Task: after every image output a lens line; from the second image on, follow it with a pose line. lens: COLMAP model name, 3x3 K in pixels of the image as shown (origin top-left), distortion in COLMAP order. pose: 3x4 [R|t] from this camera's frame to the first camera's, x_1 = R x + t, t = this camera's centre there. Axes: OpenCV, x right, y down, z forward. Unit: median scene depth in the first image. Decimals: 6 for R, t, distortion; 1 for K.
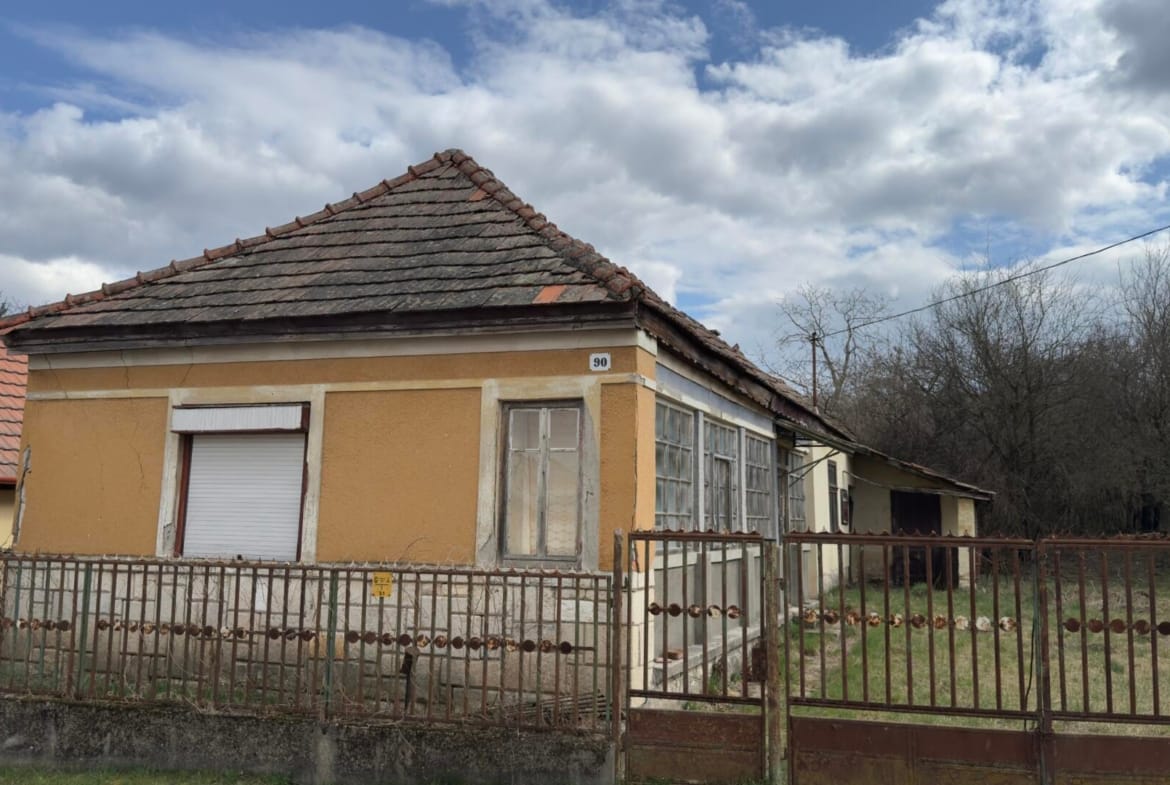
lens RADIAL K [[980.5, 0, 617.8], [0, 980.5, 389.2], [0, 0, 1]] dist [0.067462, -0.115319]
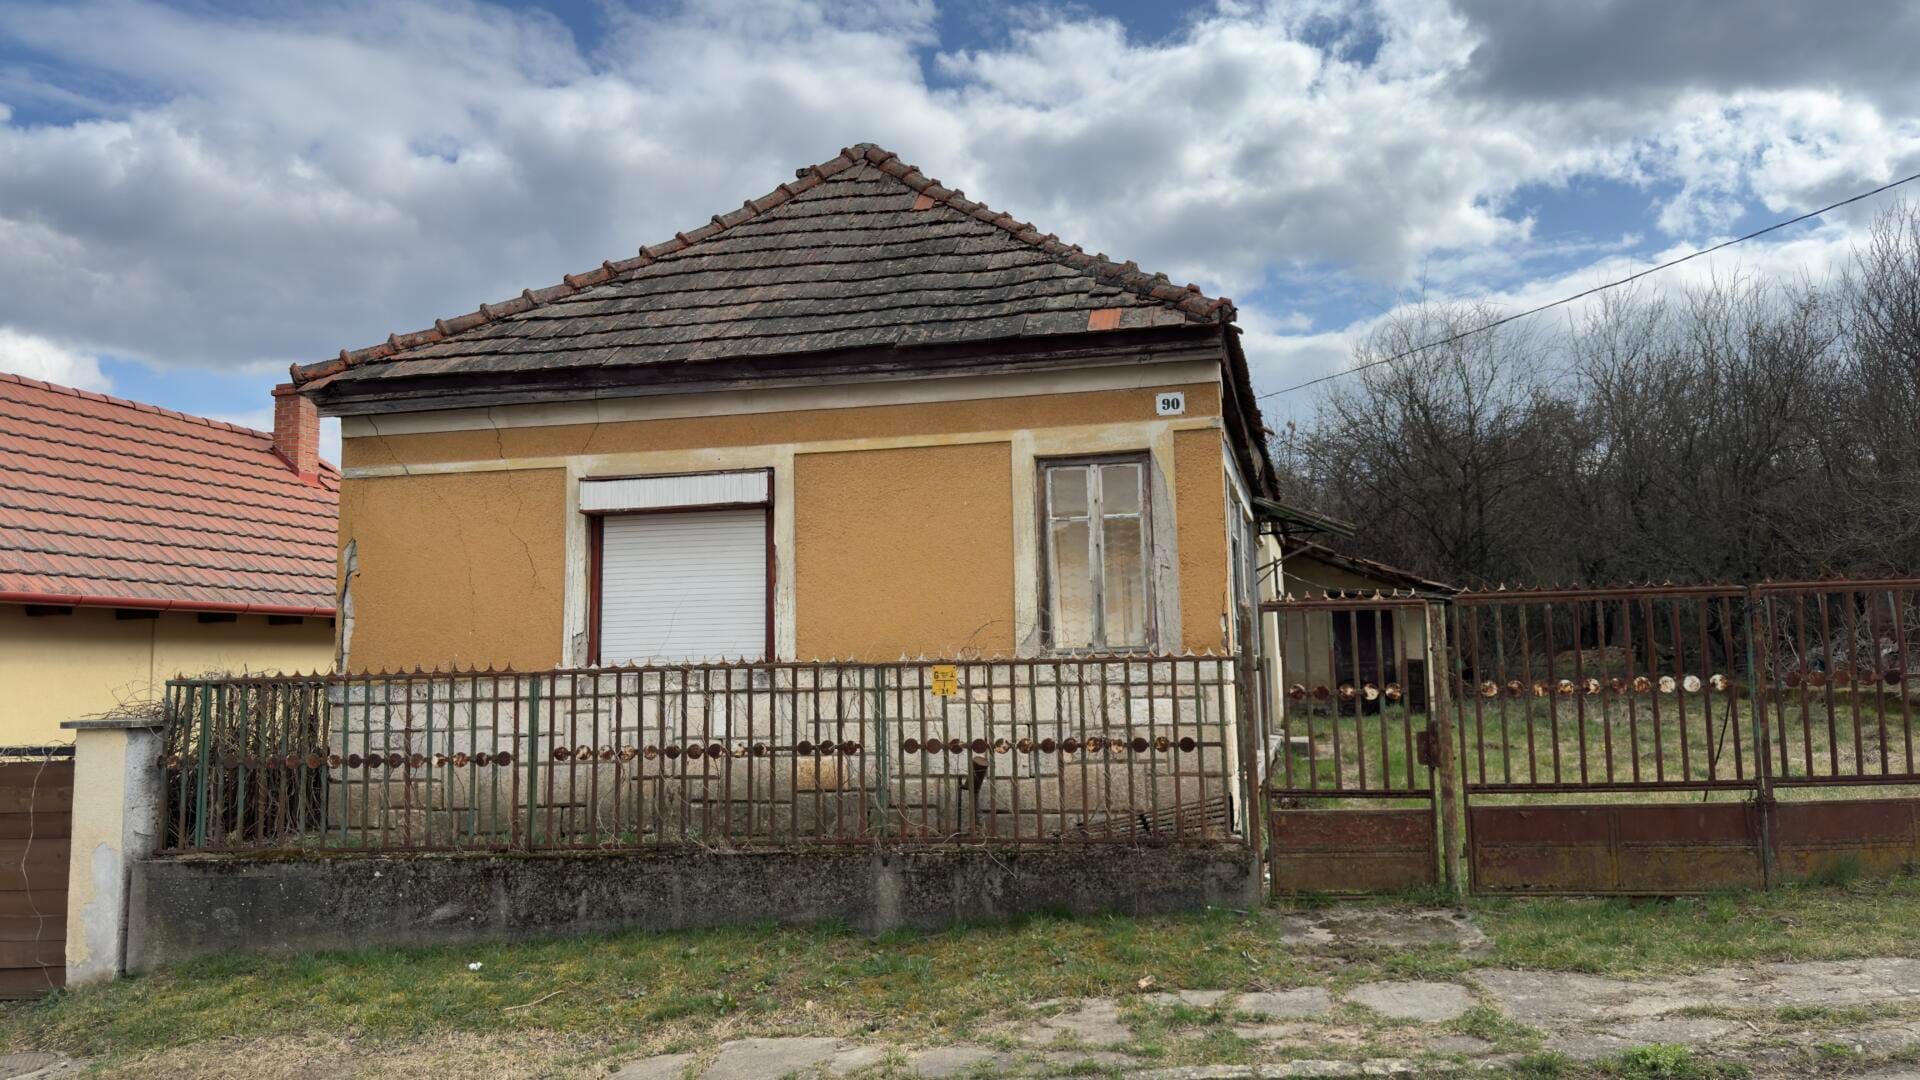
lens RADIAL K [[1338.4, 0, 995.9], [0, 1338.4, 555.1], [0, 0, 1]] dist [0.057034, -0.078664]
pose [[0.991685, -0.029493, 0.125266, -0.263012], [0.024537, 0.998861, 0.040930, 0.041526], [-0.126330, -0.037516, 0.991279, -0.064184]]
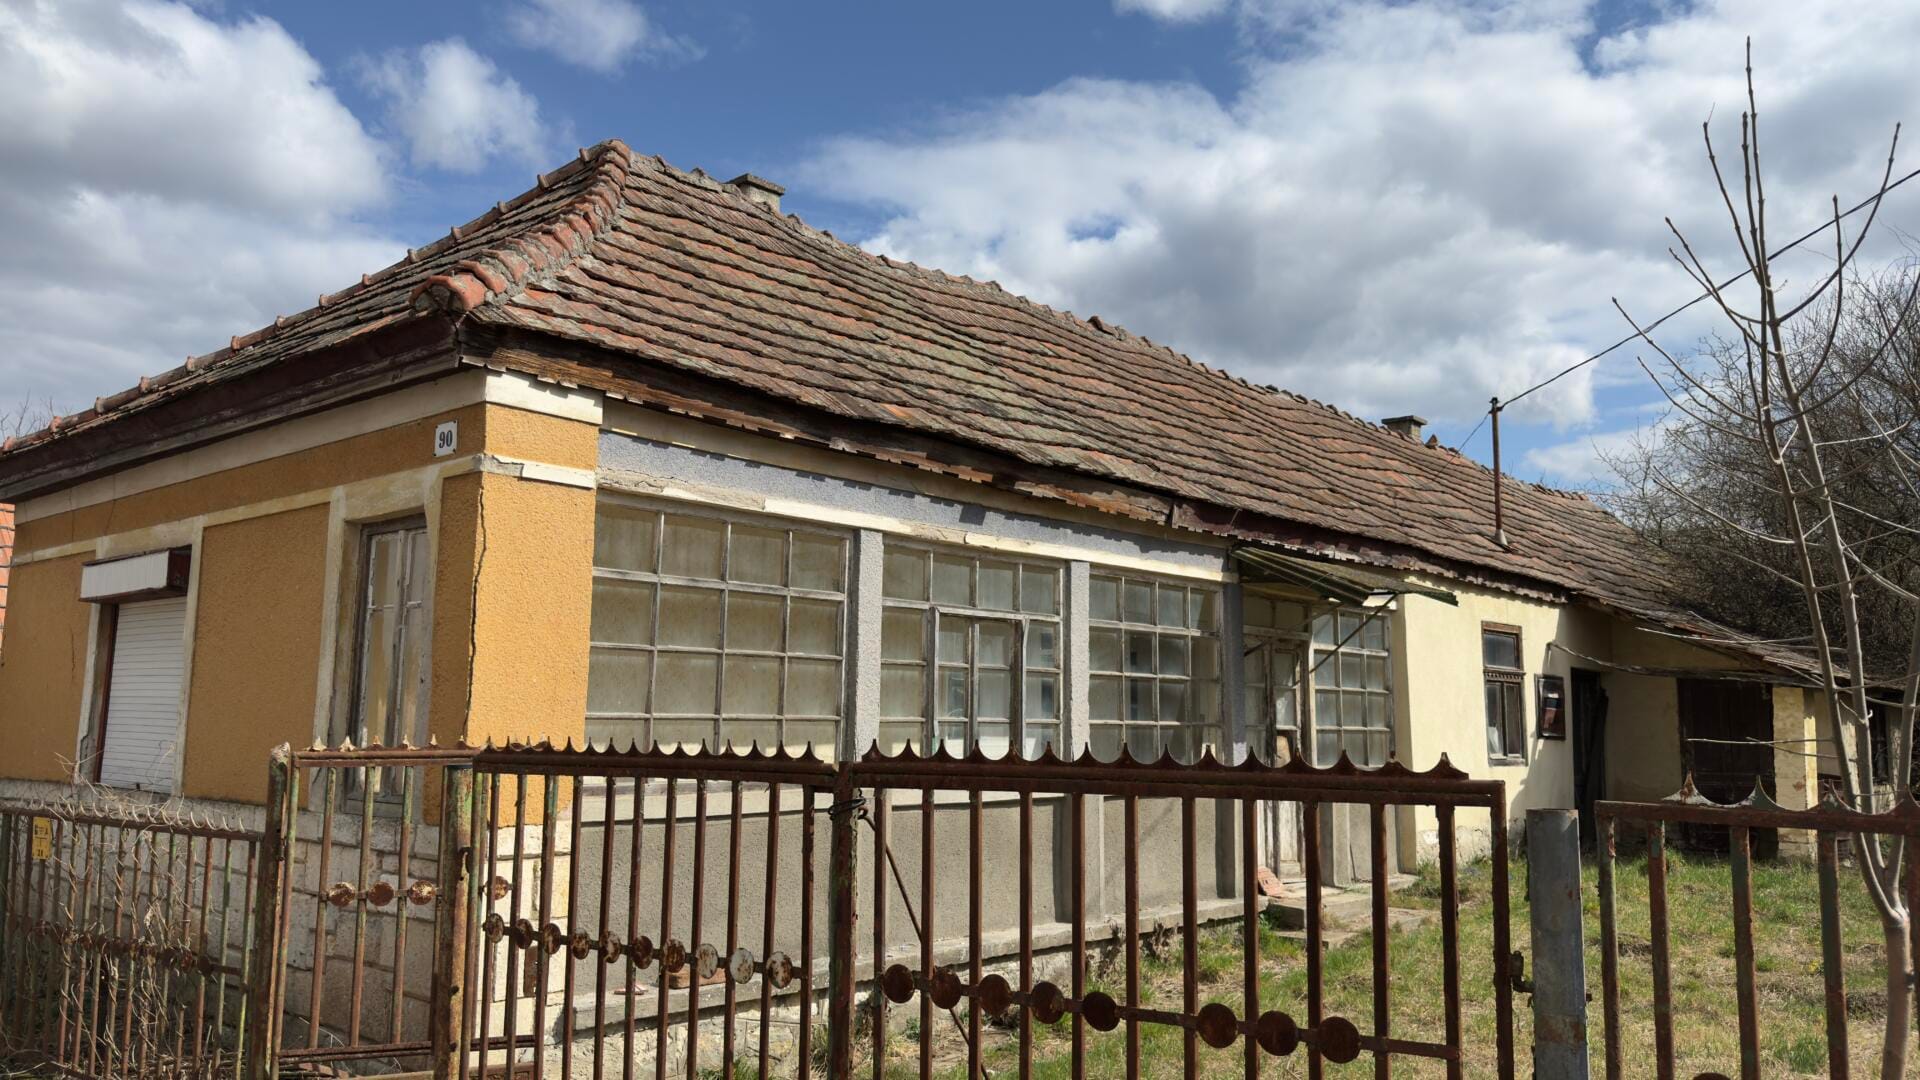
lens RADIAL K [[1338.4, 0, 964.7], [0, 1338.4, 532.5], [0, 0, 1]] dist [0.057034, -0.078664]
pose [[0.931129, -0.053754, -0.360707, 0.453508], [0.048784, 0.998547, -0.022875, 0.048186], [0.361413, 0.003703, 0.932399, 0.355865]]
